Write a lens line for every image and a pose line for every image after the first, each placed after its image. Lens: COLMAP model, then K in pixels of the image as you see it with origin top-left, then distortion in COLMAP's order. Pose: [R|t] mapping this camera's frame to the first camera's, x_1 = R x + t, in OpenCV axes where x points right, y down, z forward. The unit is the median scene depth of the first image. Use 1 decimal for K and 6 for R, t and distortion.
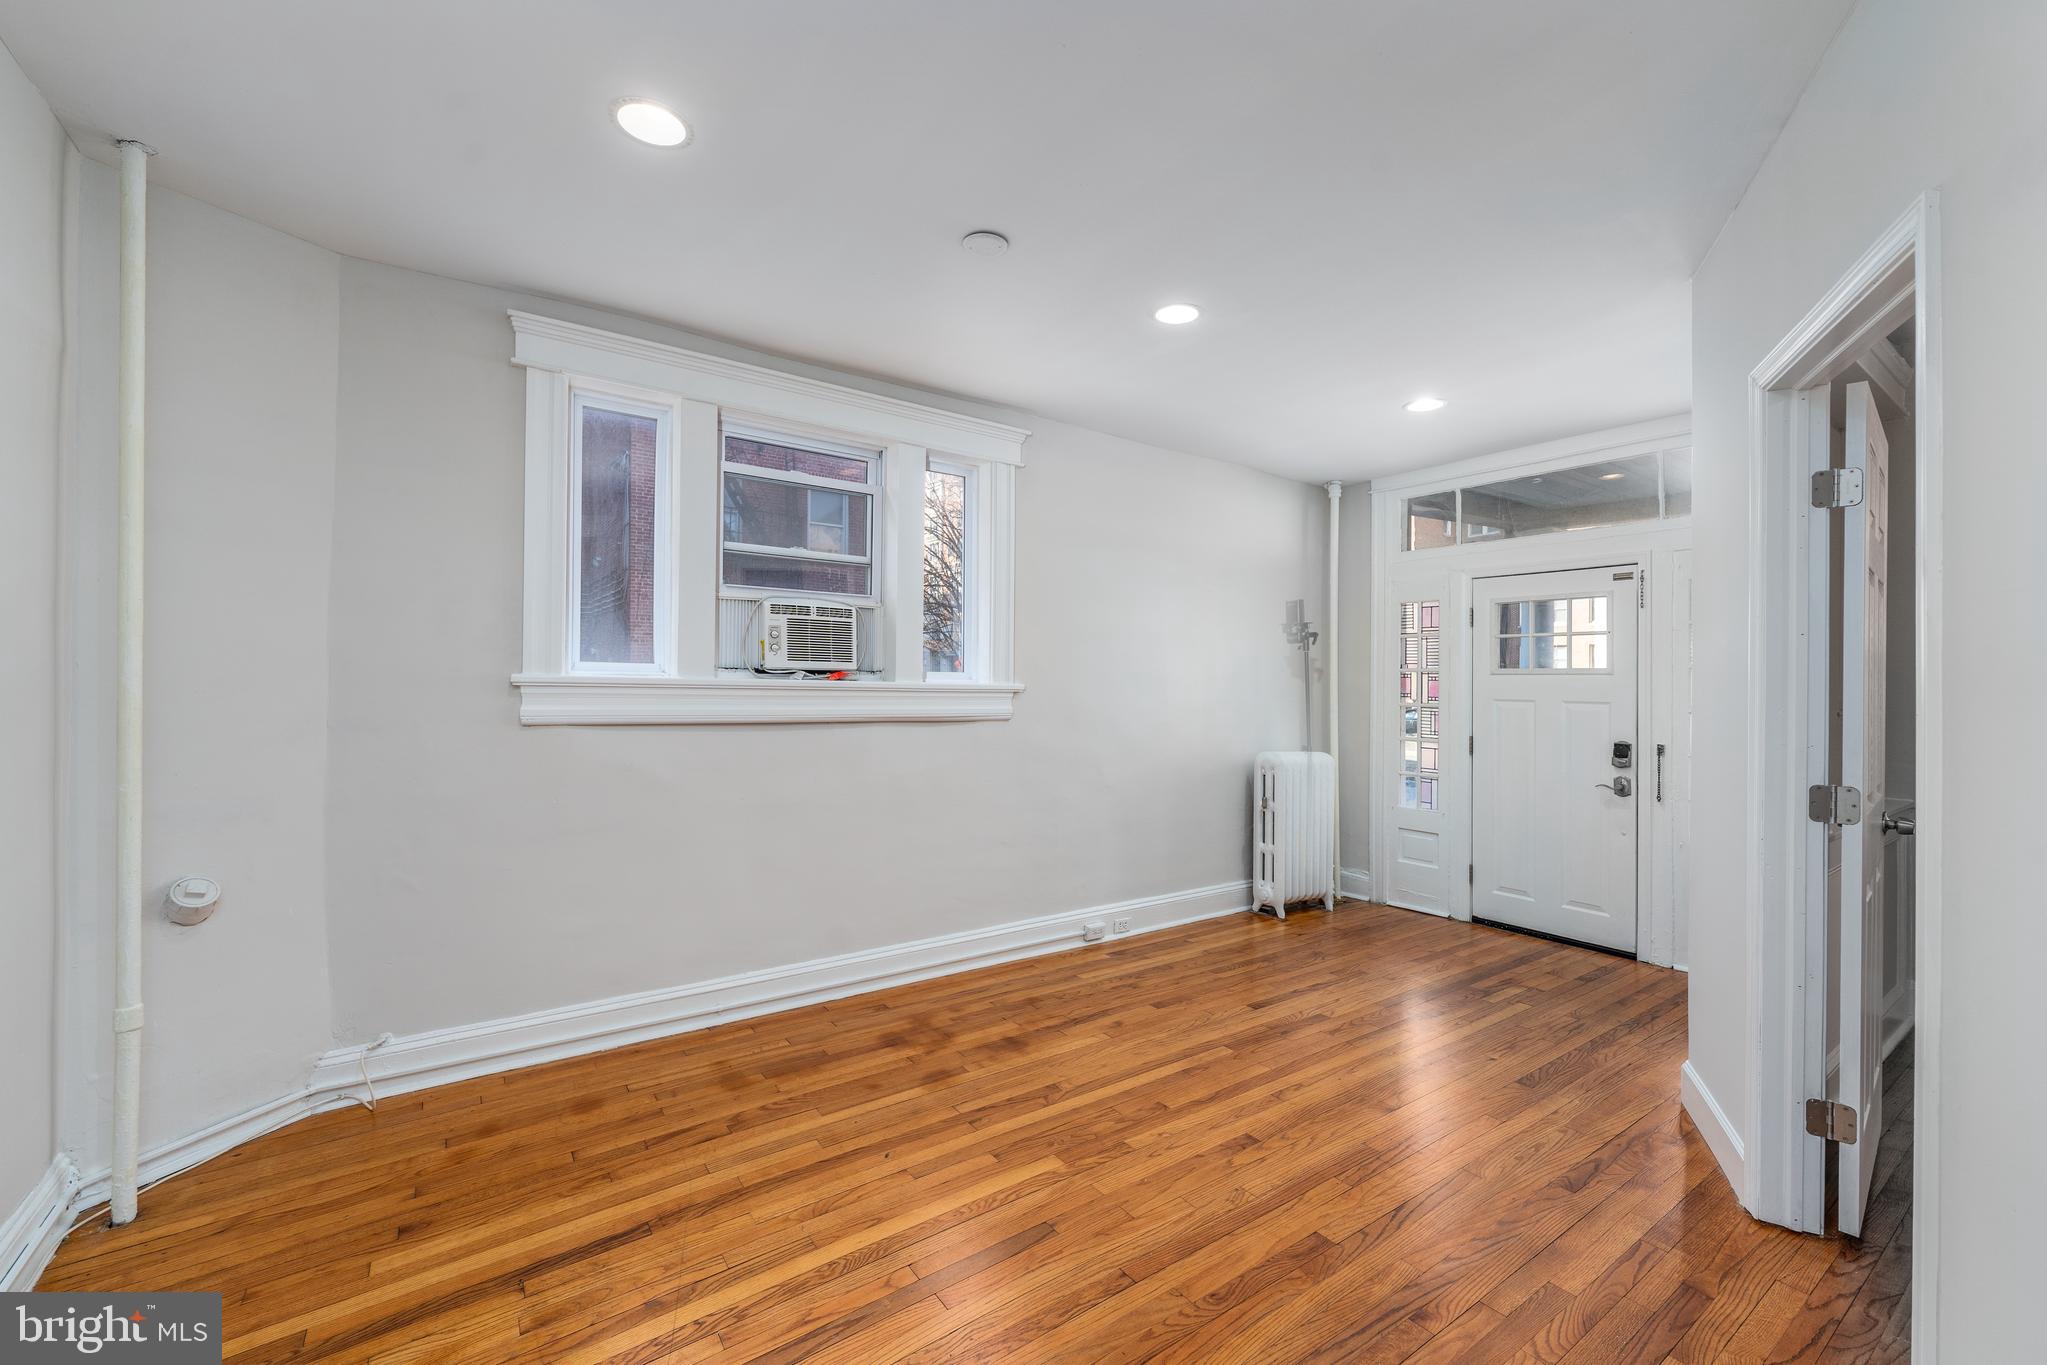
lens RADIAL K [[845.2, 0, 1014.1], [0, 845.2, 671.3], [0, 0, 1]] dist [0.003332, -0.000592]
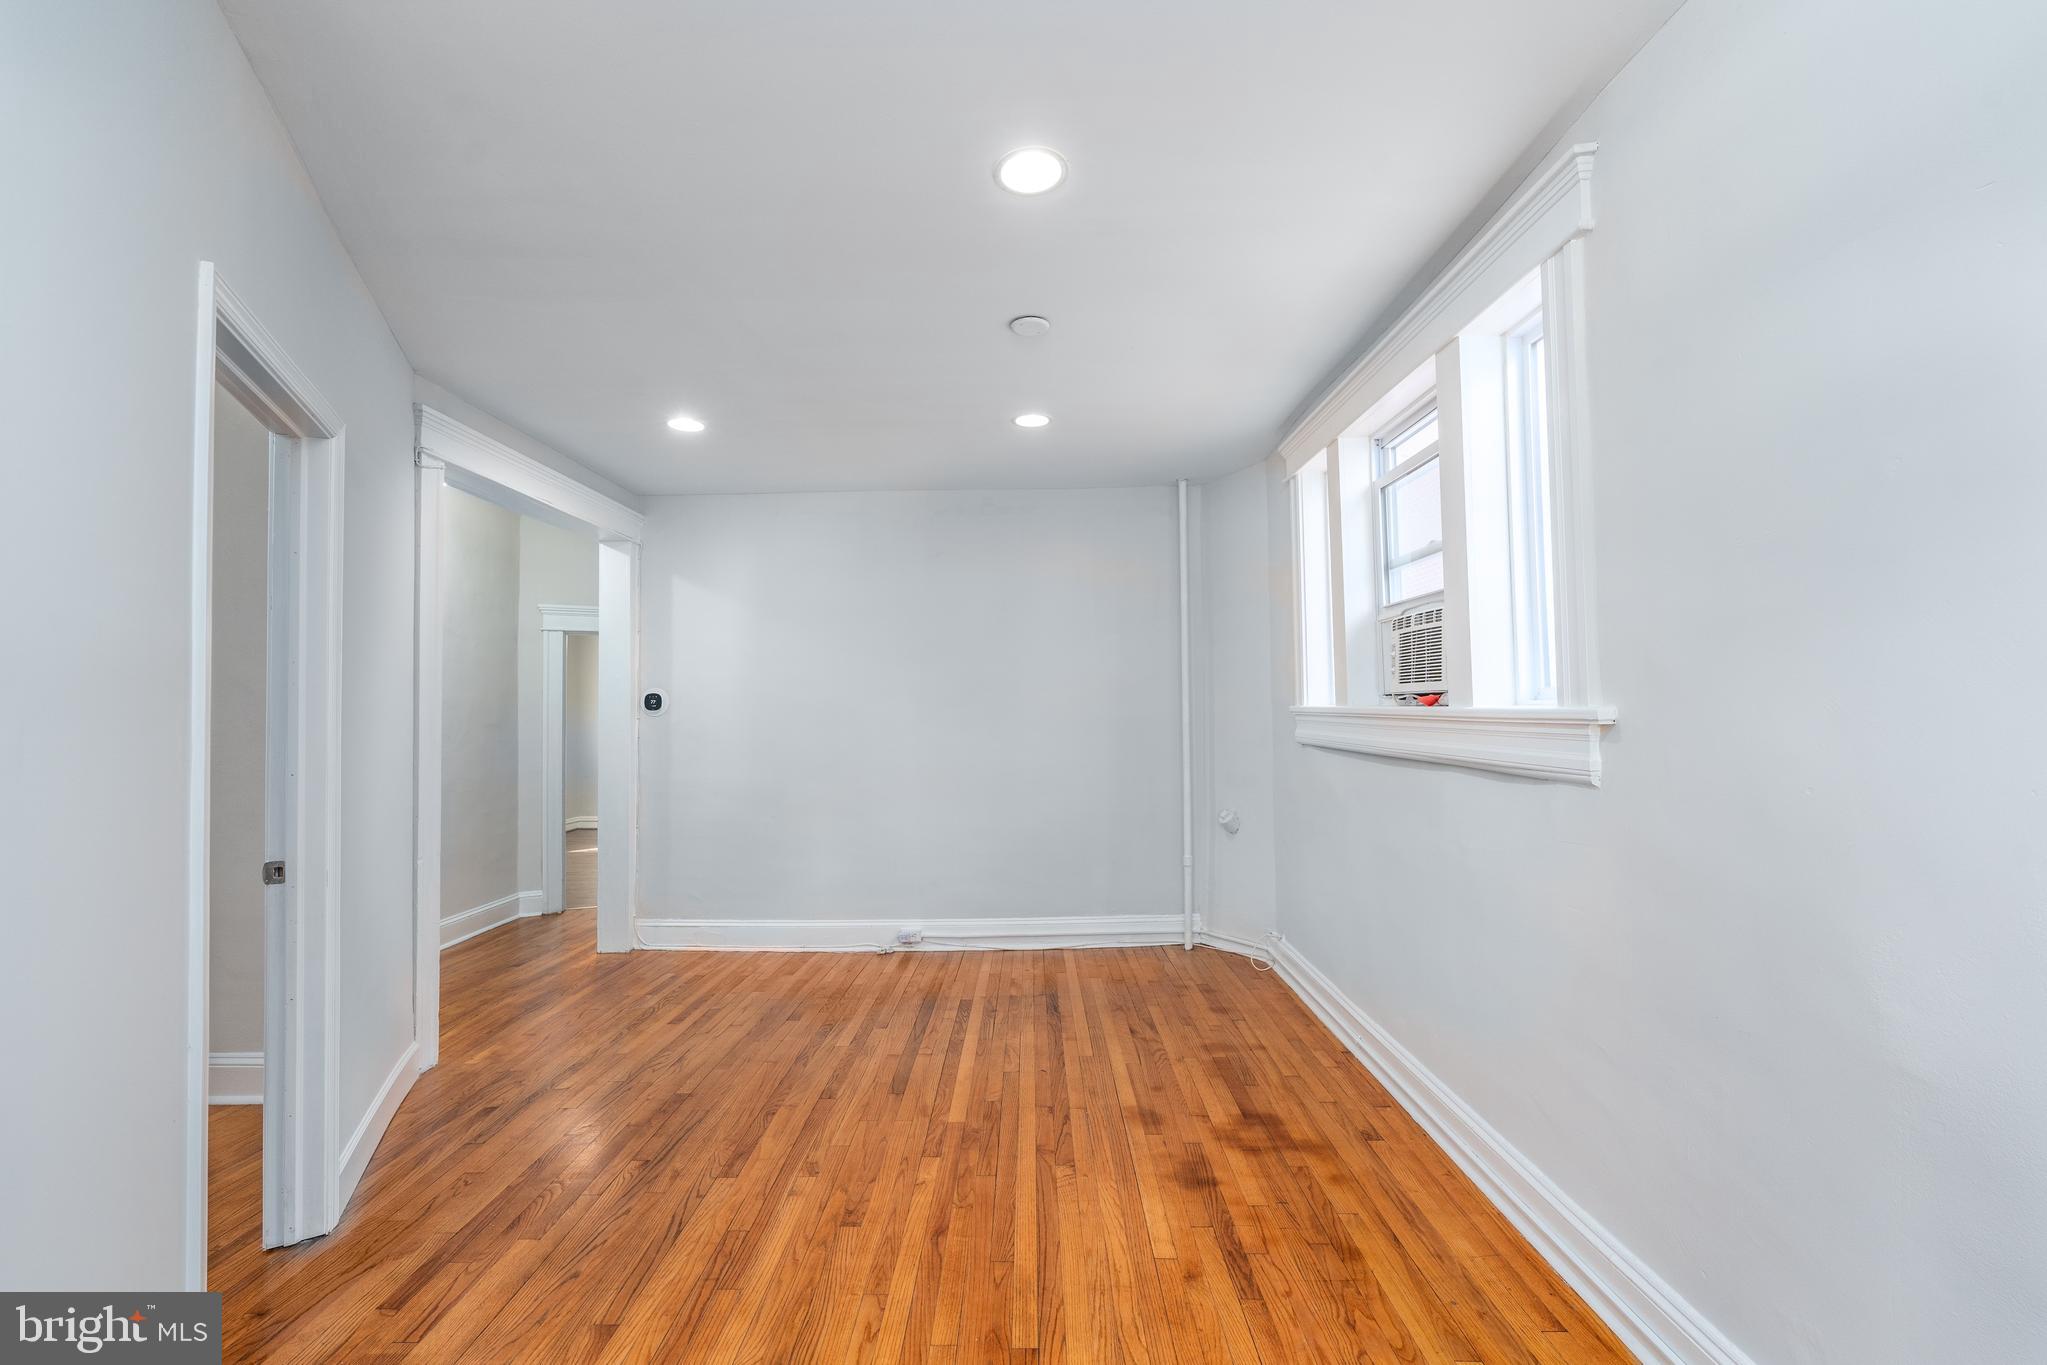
lens RADIAL K [[845.2, 0, 1016.5], [0, 845.2, 699.7], [0, 0, 1]] dist [0.003332, -0.000592]
pose [[-0.581758, -0.013943, -0.813242, 0.805484], [0.014588, 0.999513, -0.027571, 0.029258], [0.813231, -0.027903, -0.581272, 1.484853]]
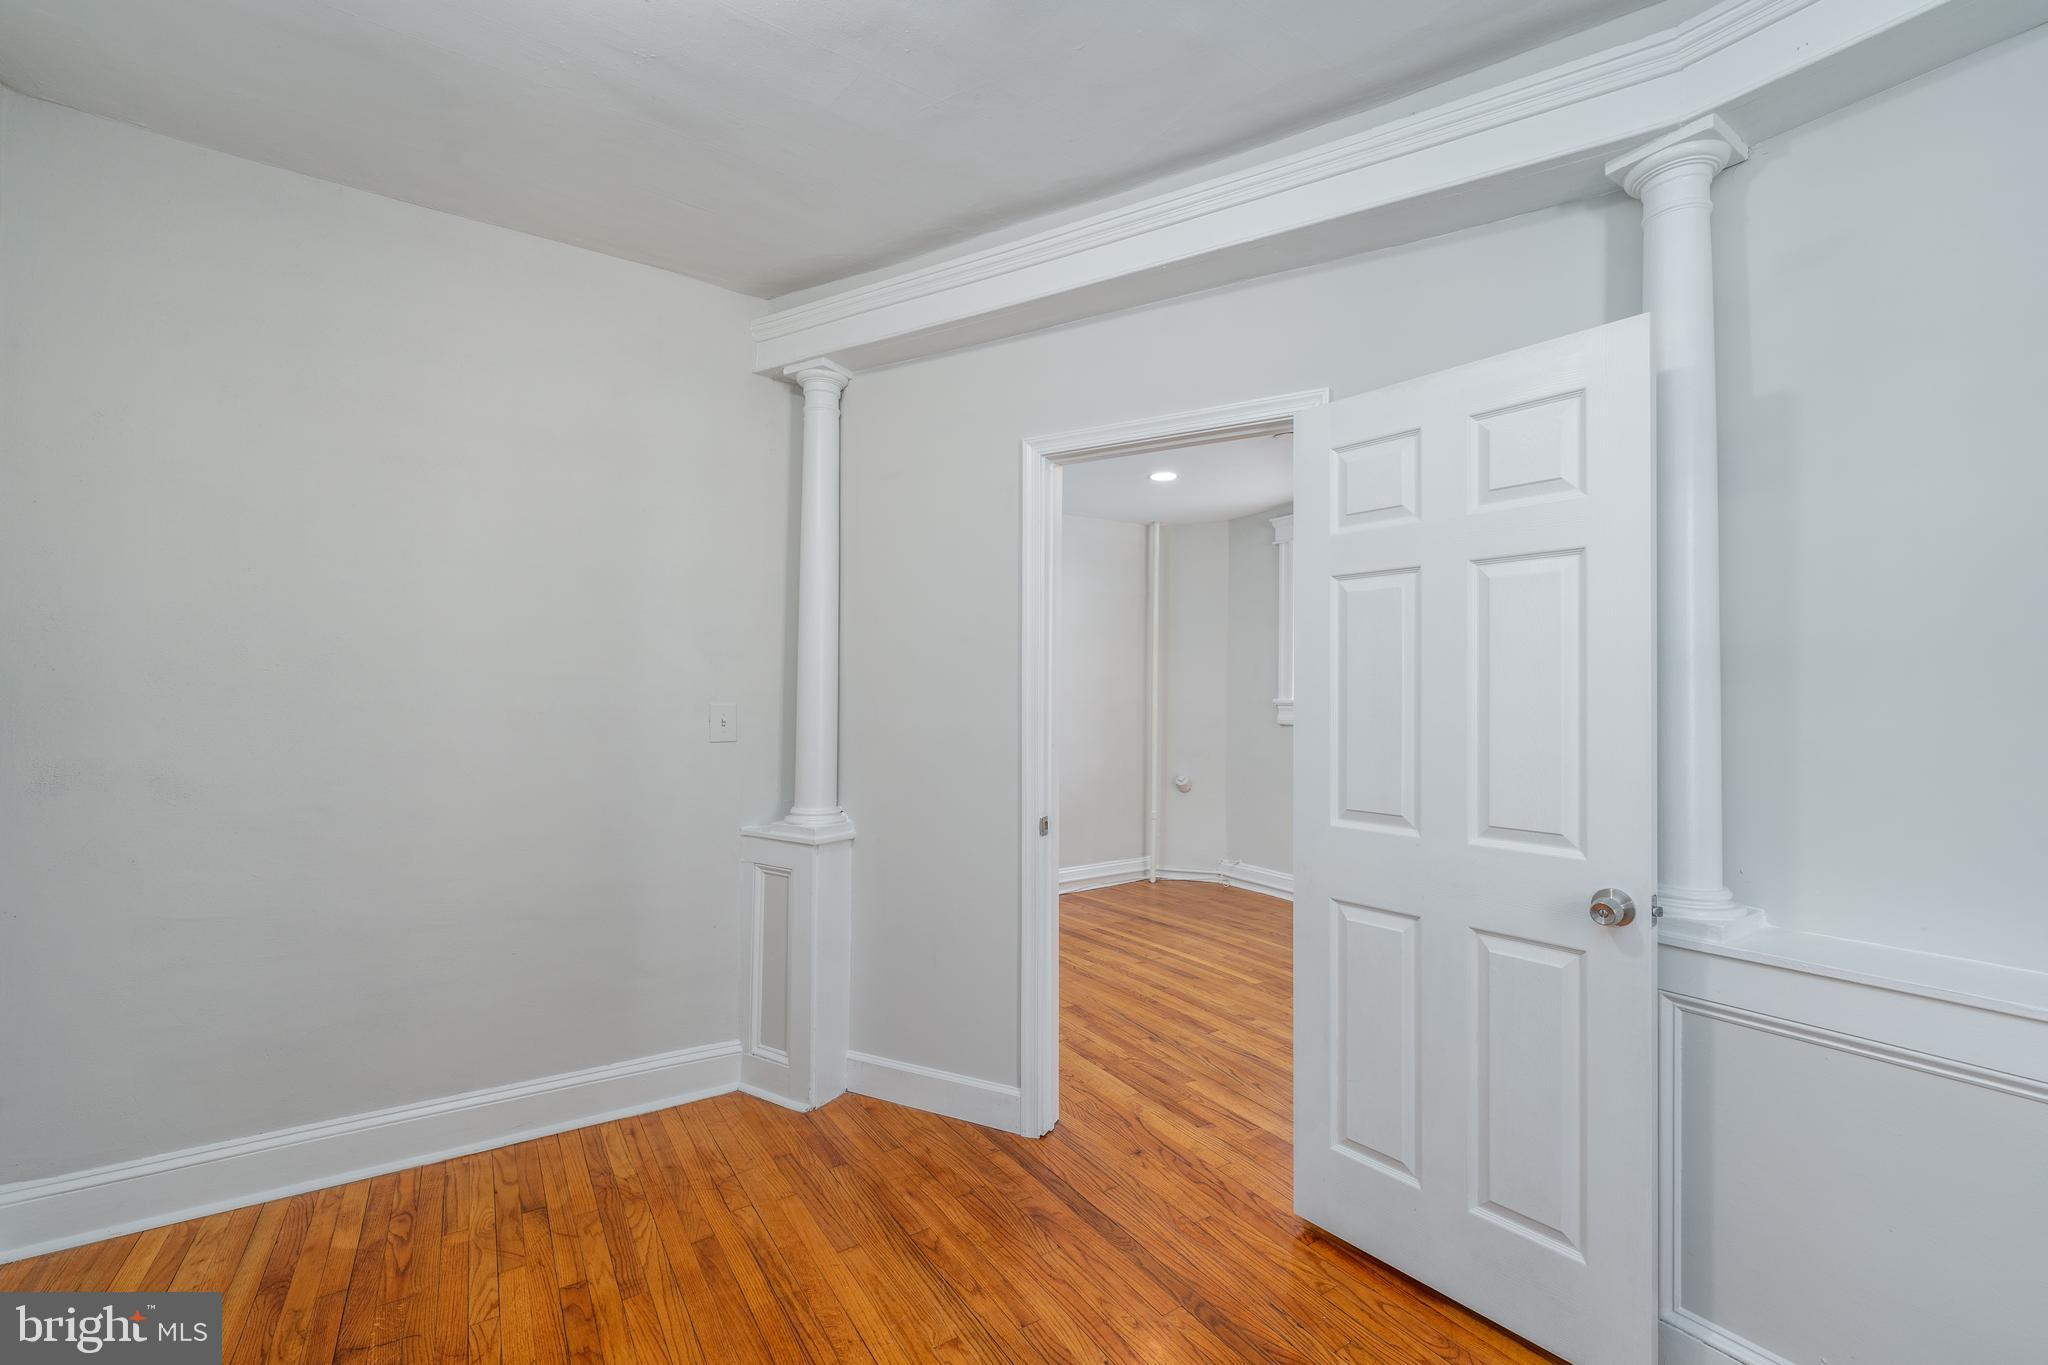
lens RADIAL K [[845.6, 0, 1036.6], [0, 845.6, 708.9], [0, 0, 1]] dist [0.003332, -0.000592]
pose [[-0.029494, -0.001218, -0.999564, 1.482247], [-0.001067, 0.999999, -0.001187, 0.029285], [0.999564, 0.001032, -0.029496, 0.512729]]
